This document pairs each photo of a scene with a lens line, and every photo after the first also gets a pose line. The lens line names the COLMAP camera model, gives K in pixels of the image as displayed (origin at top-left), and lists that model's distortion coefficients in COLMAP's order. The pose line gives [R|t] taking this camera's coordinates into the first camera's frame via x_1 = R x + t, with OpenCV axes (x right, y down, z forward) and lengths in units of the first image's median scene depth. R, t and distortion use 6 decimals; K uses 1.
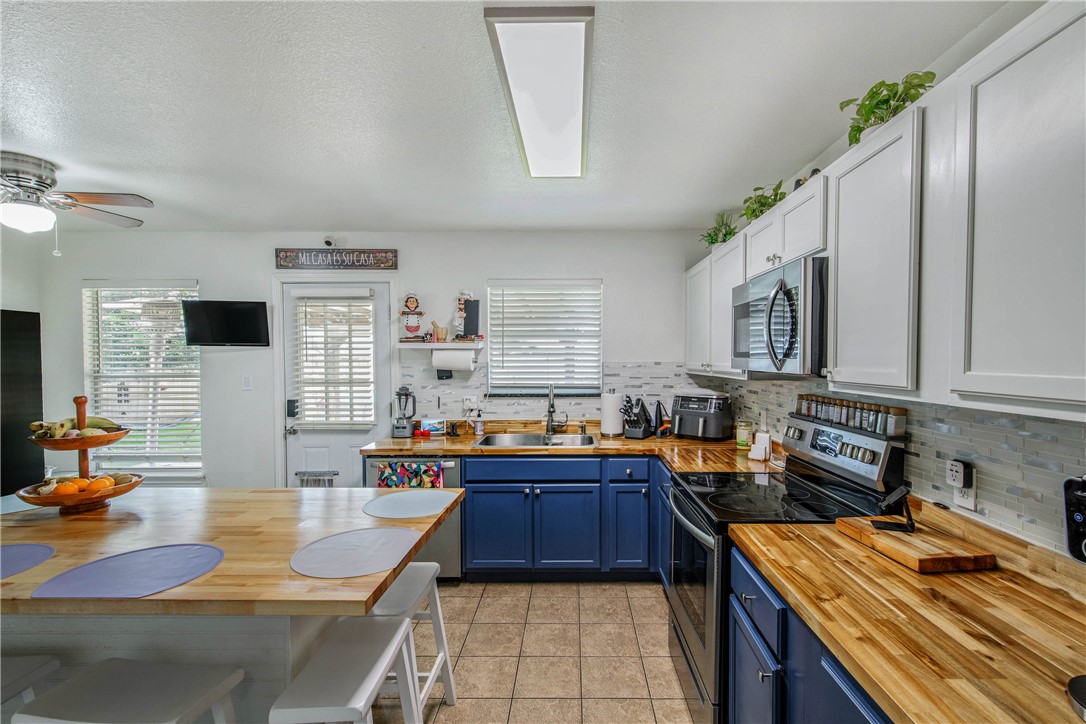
lens RADIAL K [[480.9, 0, 578.9], [0, 480.9, 375.4], [0, 0, 1]] dist [0.000679, -0.015707]
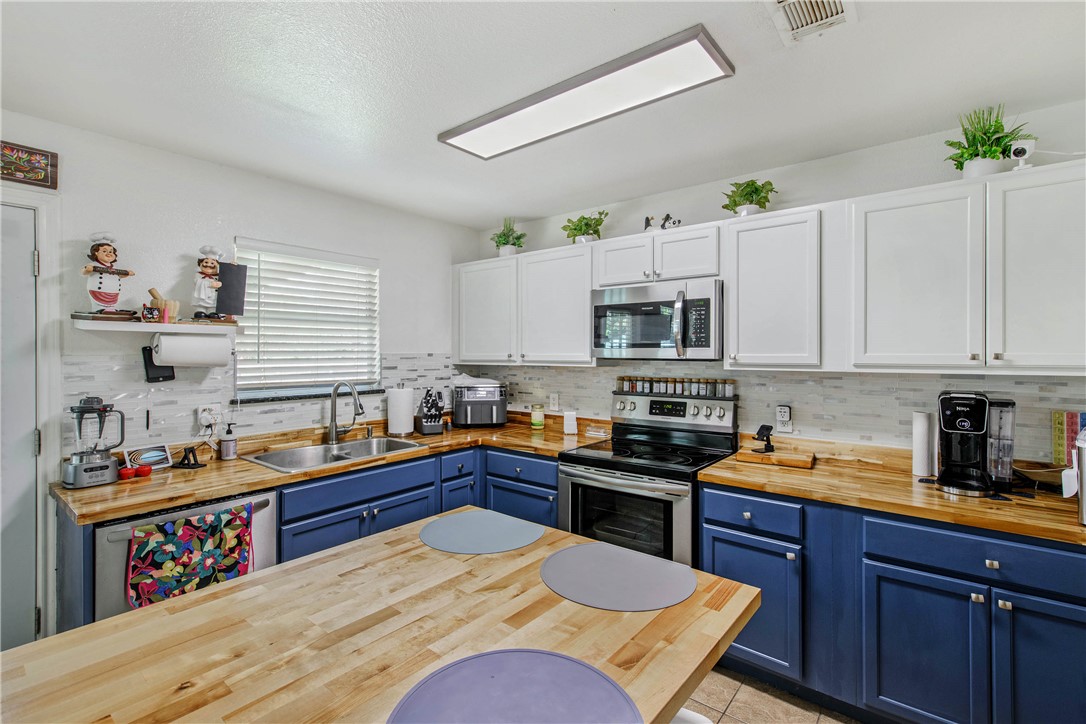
lens RADIAL K [[492.3, 0, 543.6], [0, 492.3, 353.5], [0, 0, 1]] dist [0.001976, 0.000137]
pose [[0.635848, -0.002493, 0.771810, -0.468407], [0.027758, 0.999422, -0.019639, -0.001902], [-0.771315, 0.033911, 0.635549, 0.205252]]
